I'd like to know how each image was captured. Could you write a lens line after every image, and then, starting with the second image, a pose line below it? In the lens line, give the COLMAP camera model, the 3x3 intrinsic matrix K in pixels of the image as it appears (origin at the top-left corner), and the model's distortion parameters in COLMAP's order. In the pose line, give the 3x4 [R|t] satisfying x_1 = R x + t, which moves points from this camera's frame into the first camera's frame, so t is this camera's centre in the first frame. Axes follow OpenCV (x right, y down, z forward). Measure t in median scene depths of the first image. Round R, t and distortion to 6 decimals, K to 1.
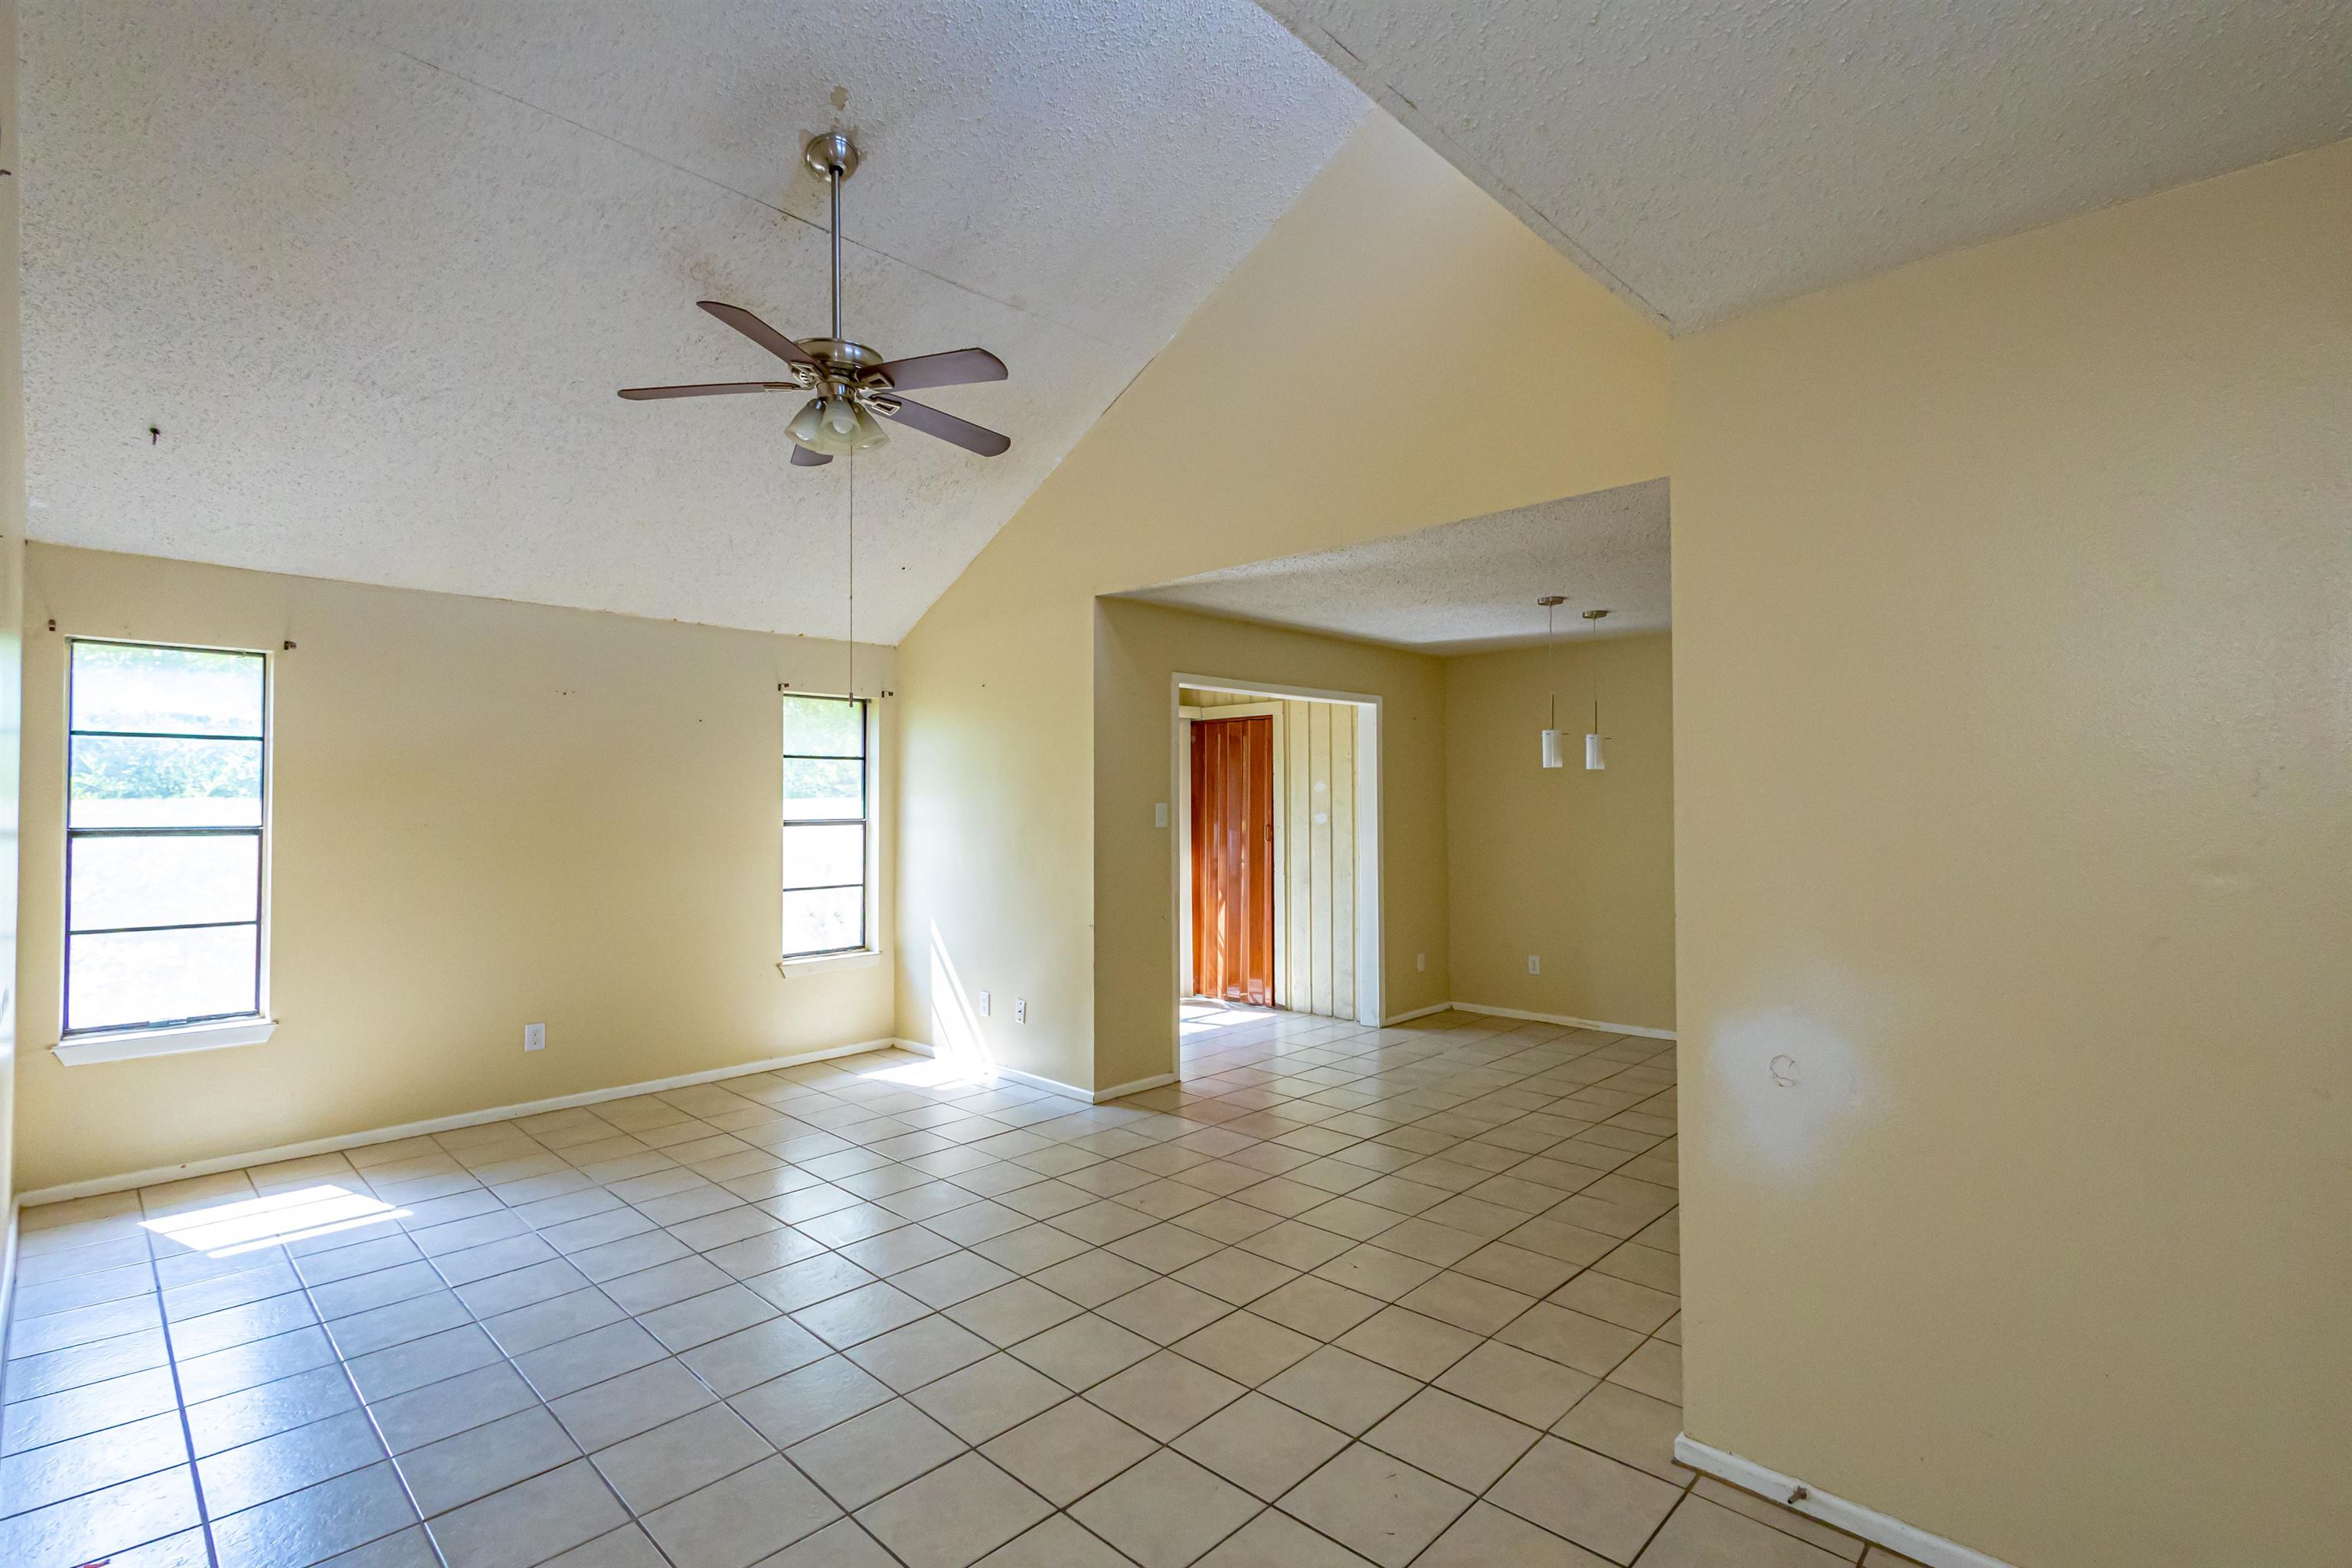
lens RADIAL K [[1087.6, 0, 1177.6], [0, 1087.6, 778.0], [0, 0, 1]] dist [0.007158, 0.000200]
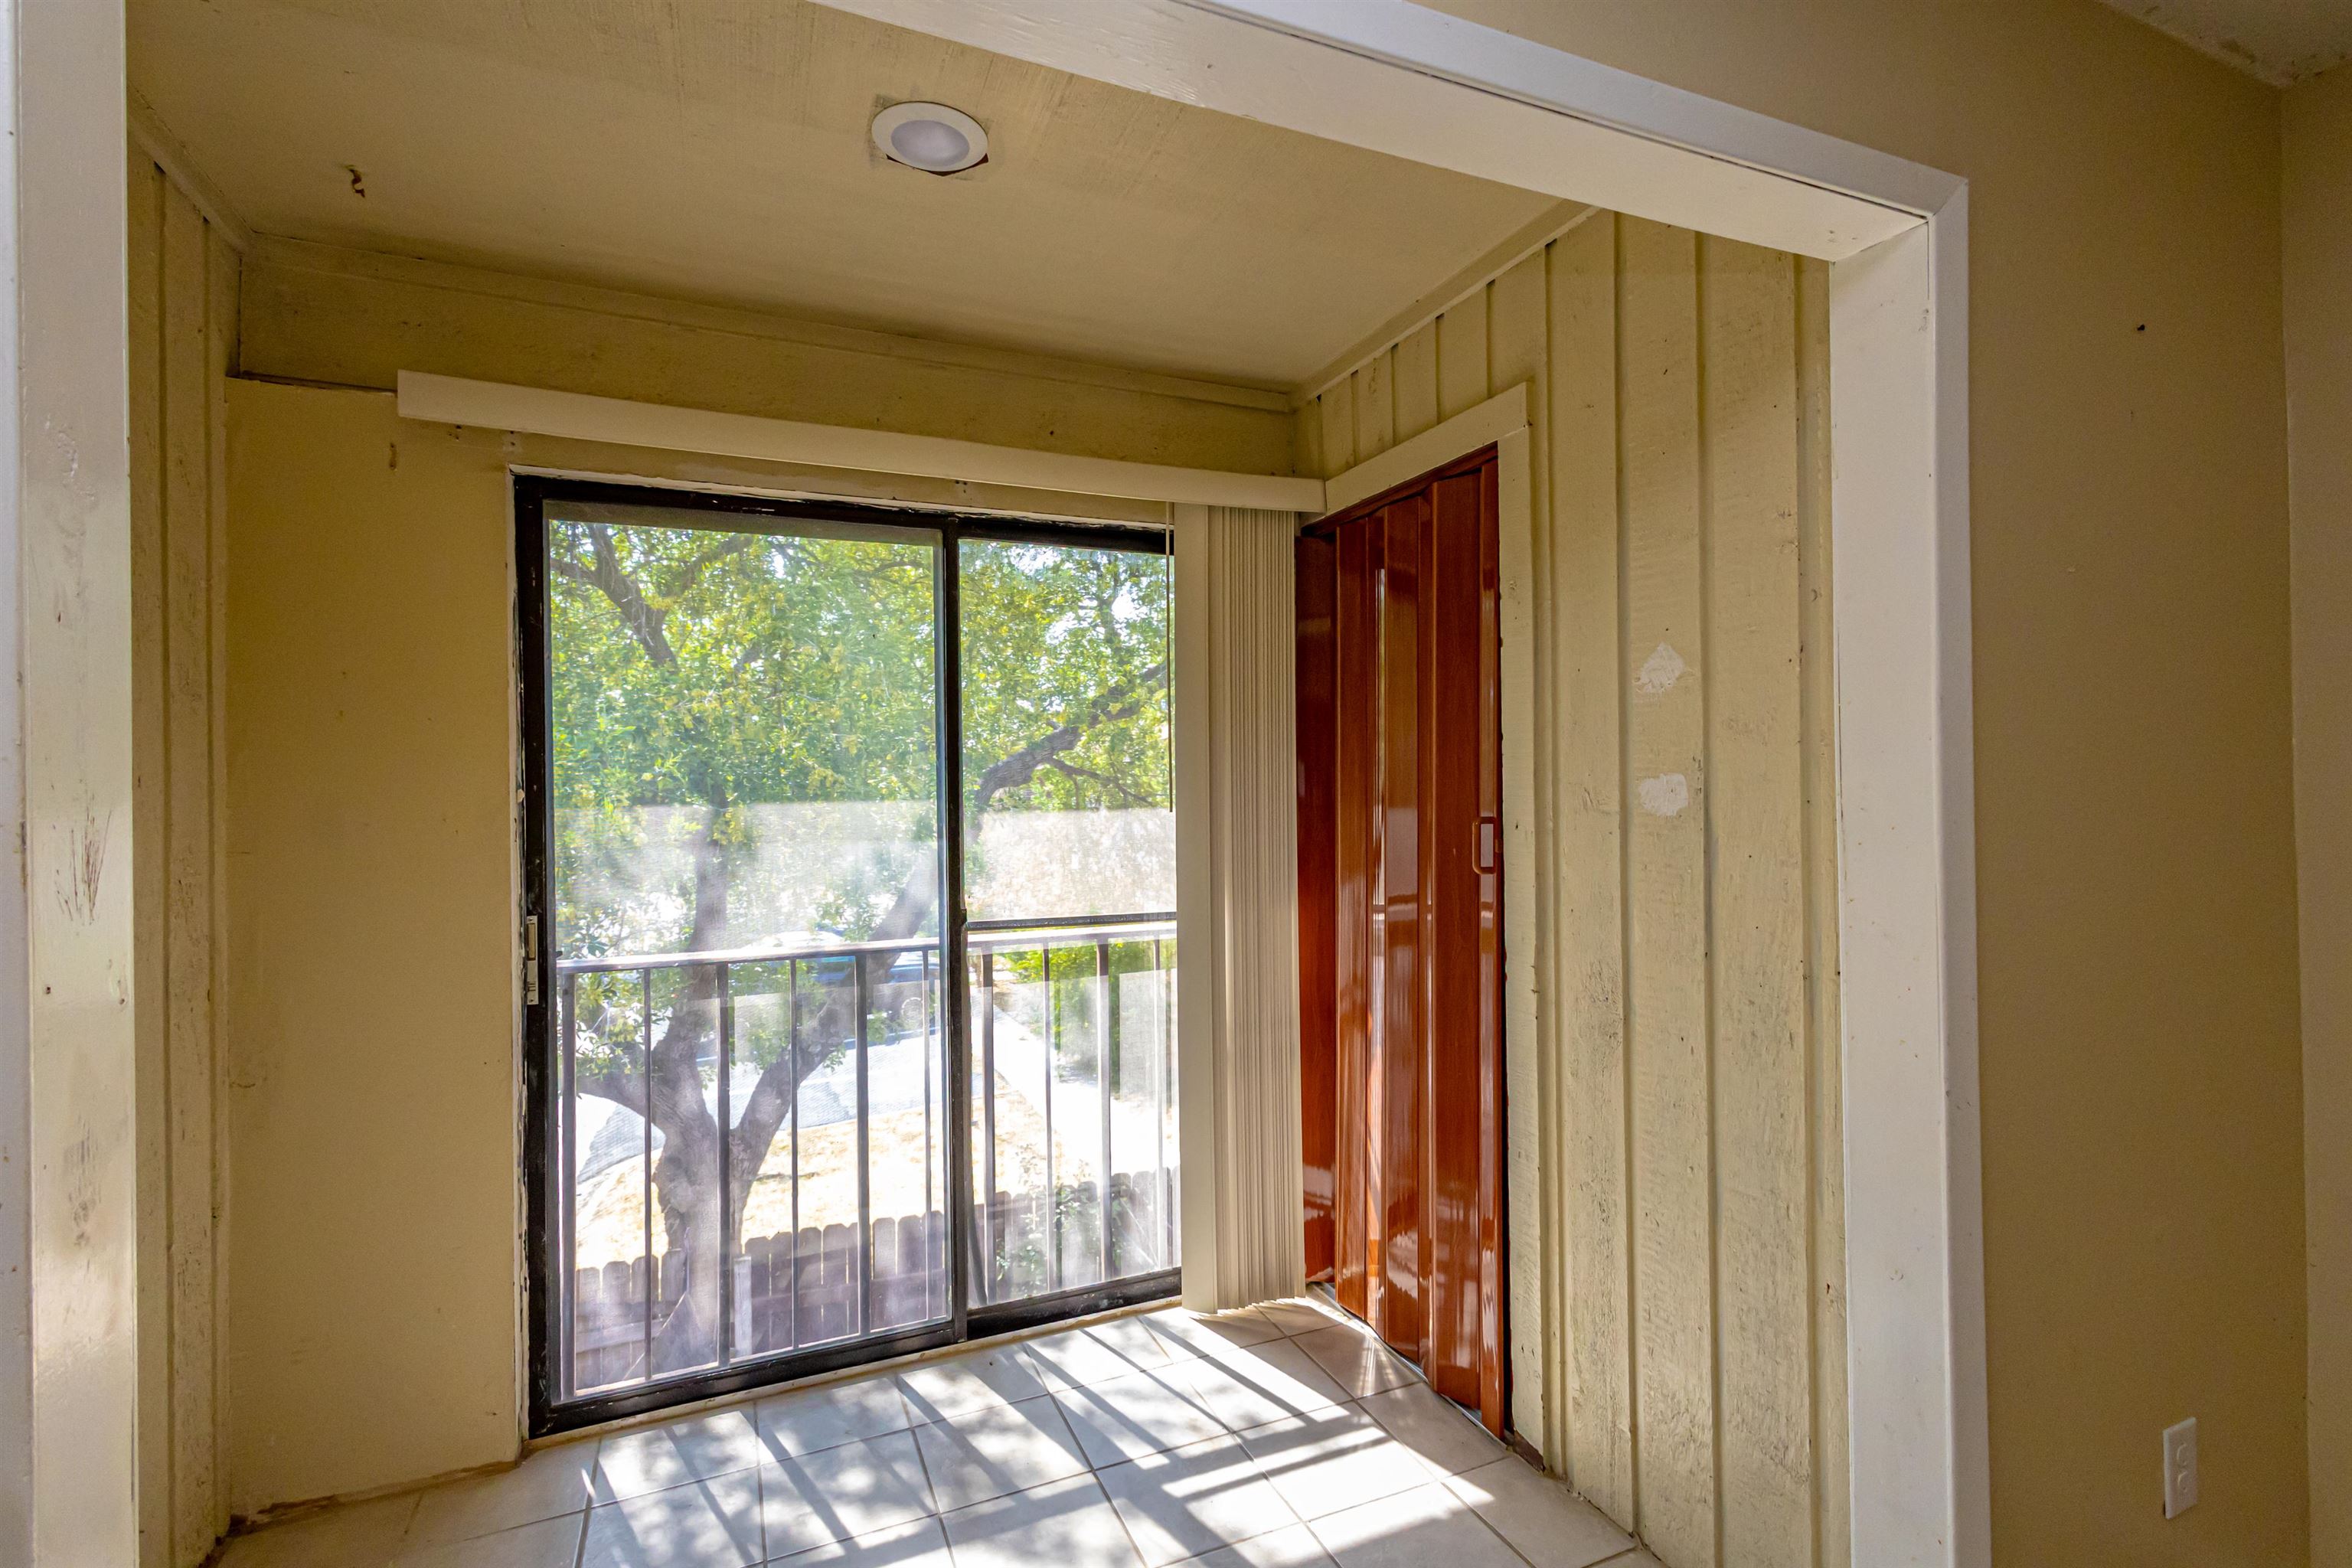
lens RADIAL K [[1087.6, 0, 1177.6], [0, 1087.6, 778.0], [0, 0, 1]] dist [0.007158, 0.000200]
pose [[0.923536, -0.008356, -0.383421, 0.125917], [0.017035, 0.999670, 0.019246, 0.026647], [0.383133, -0.024306, 0.923373, 0.731981]]
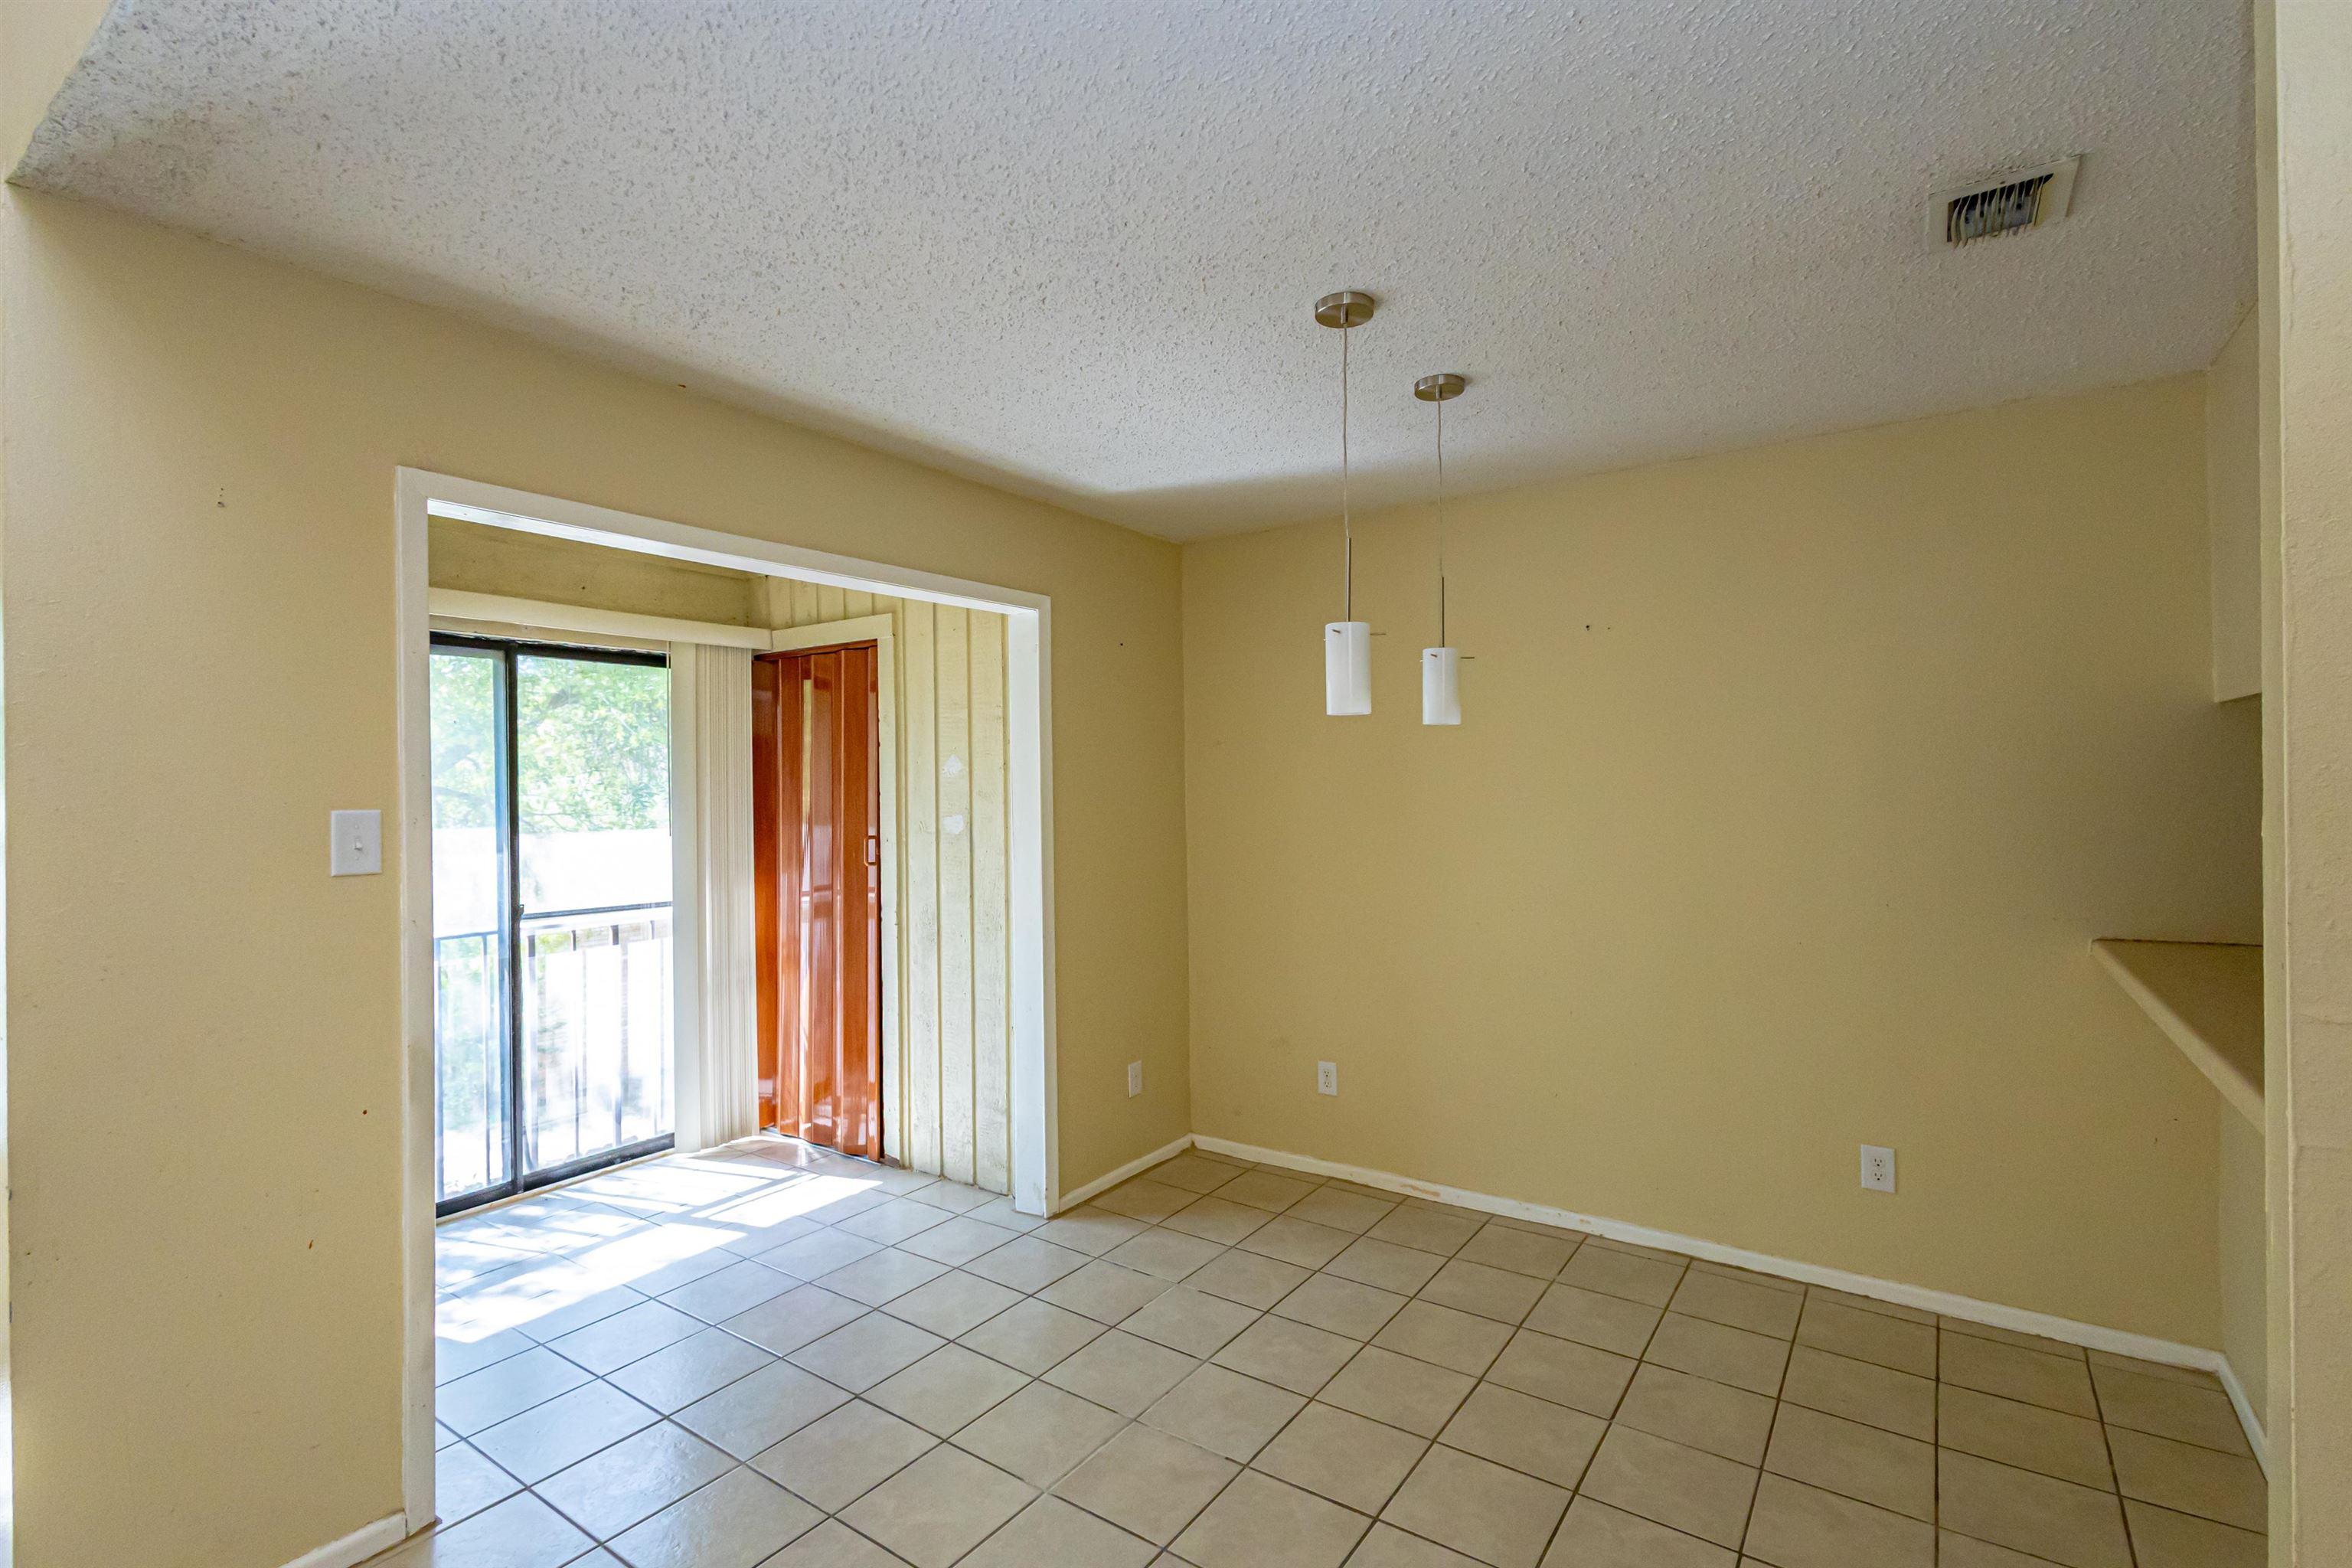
lens RADIAL K [[1079.9, 0, 1185.0], [0, 1079.9, 786.3], [0, 0, 1]] dist [0.001026, -0.000207]
pose [[0.986214, -0.008490, 0.165259, 0.158967], [0.004873, 0.999740, 0.022279, 0.006340], [-0.165405, -0.021166, 0.985999, 0.450181]]
